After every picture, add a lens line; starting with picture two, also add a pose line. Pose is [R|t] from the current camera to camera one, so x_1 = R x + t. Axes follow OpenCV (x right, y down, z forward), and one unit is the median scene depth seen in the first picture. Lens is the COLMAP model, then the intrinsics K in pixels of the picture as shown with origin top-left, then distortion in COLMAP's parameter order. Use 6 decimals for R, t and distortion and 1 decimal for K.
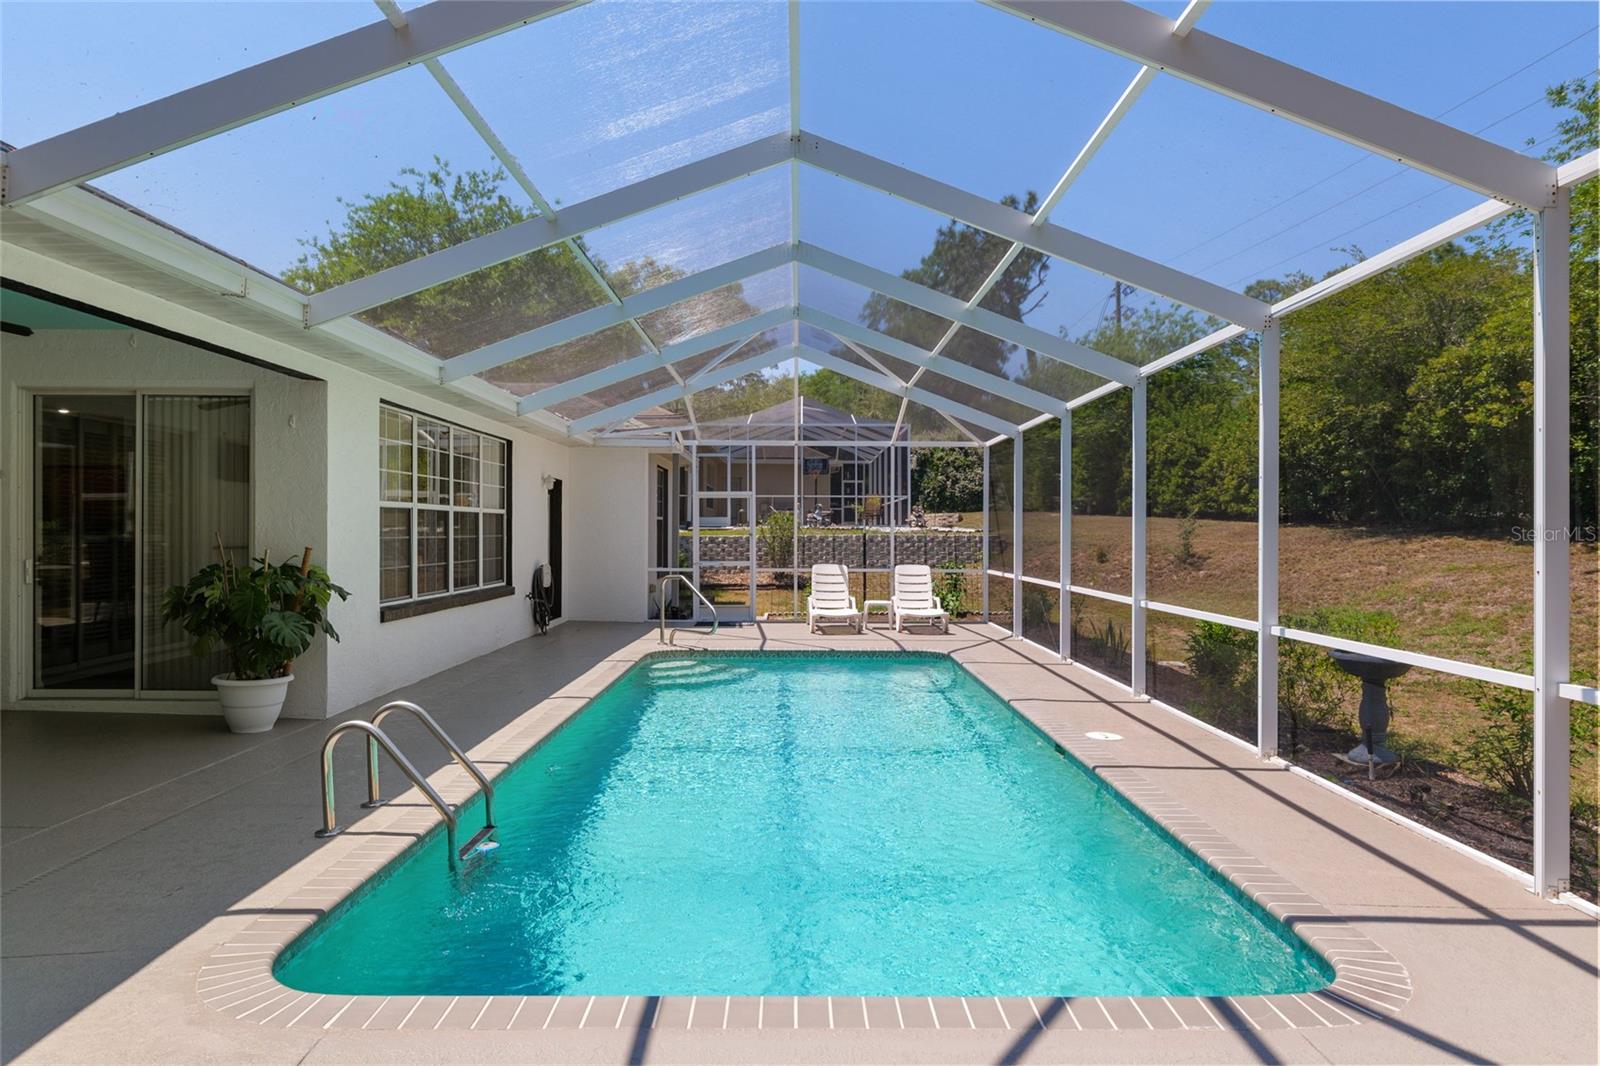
lens RADIAL K [[959.9, 0, 787.6], [0, 959.9, 532.0], [0, 0, 1]] dist [-0.003890, -0.001268]
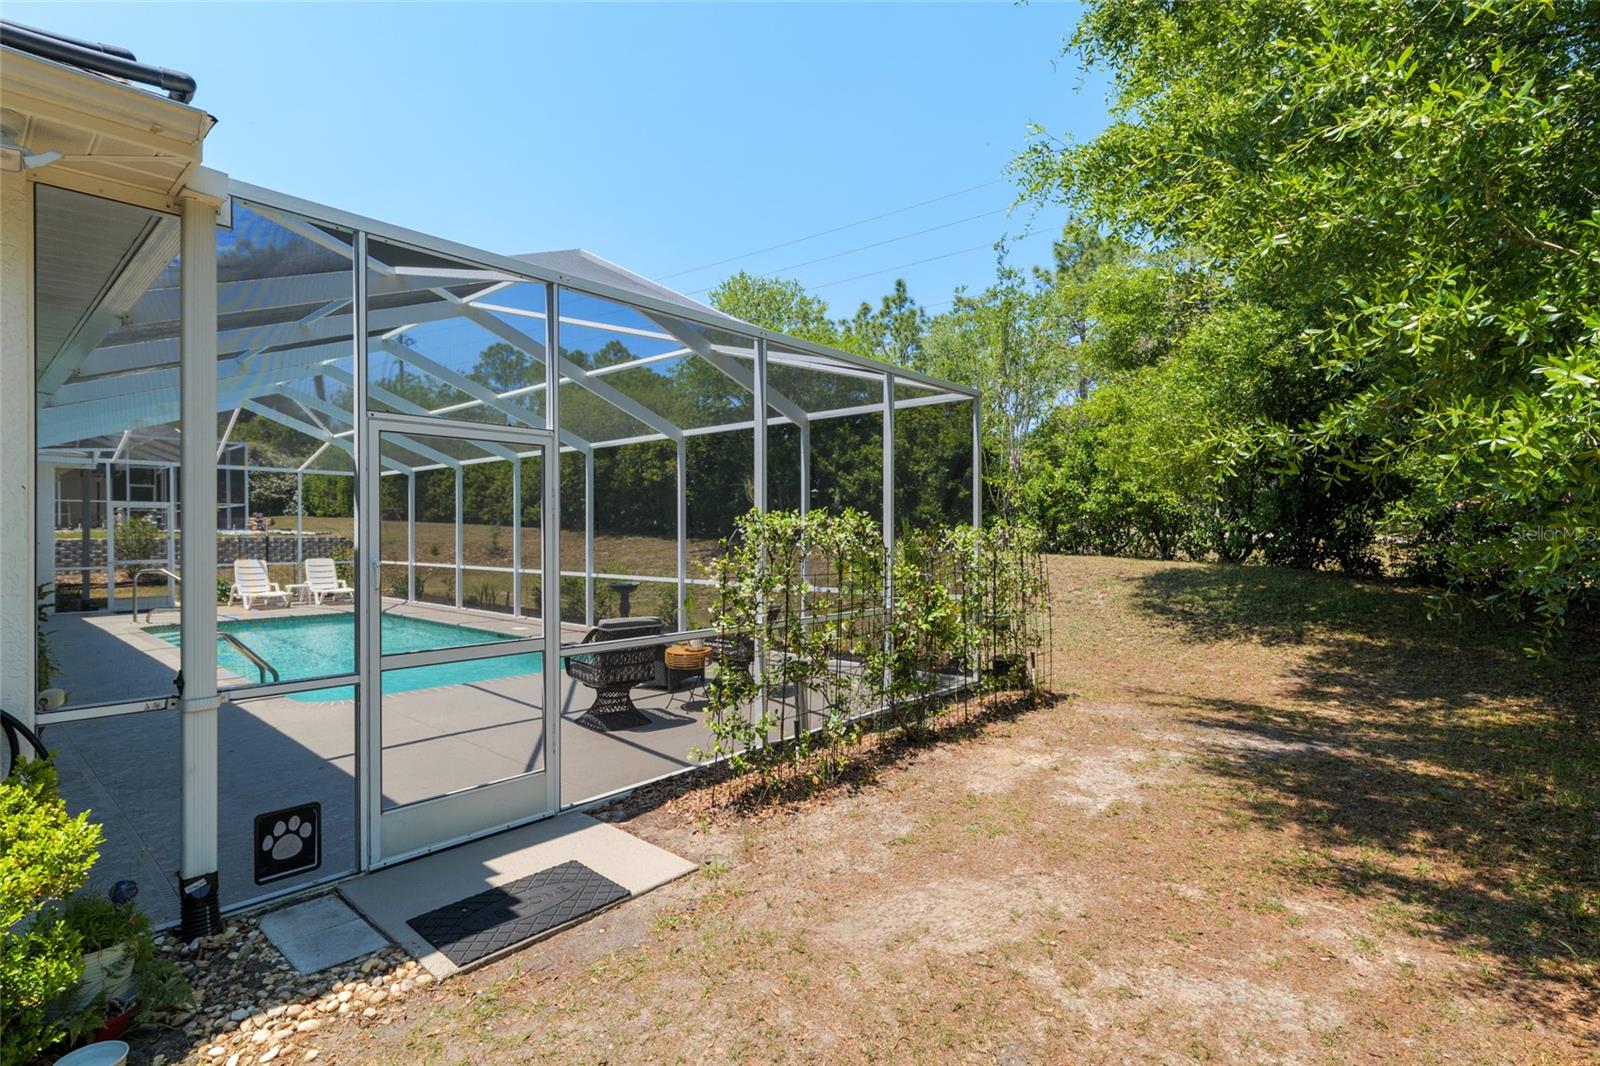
lens RADIAL K [[773.5, 0, 803.7], [0, 773.5, 533.8], [0, 0, 1]] dist [-0.001805, -0.000192]
pose [[0.669558, -0.003370, 0.742752, -0.238824], [0.001698, 0.999994, 0.003006, -0.004285], [-0.742757, -0.000752, 0.669560, -0.292369]]
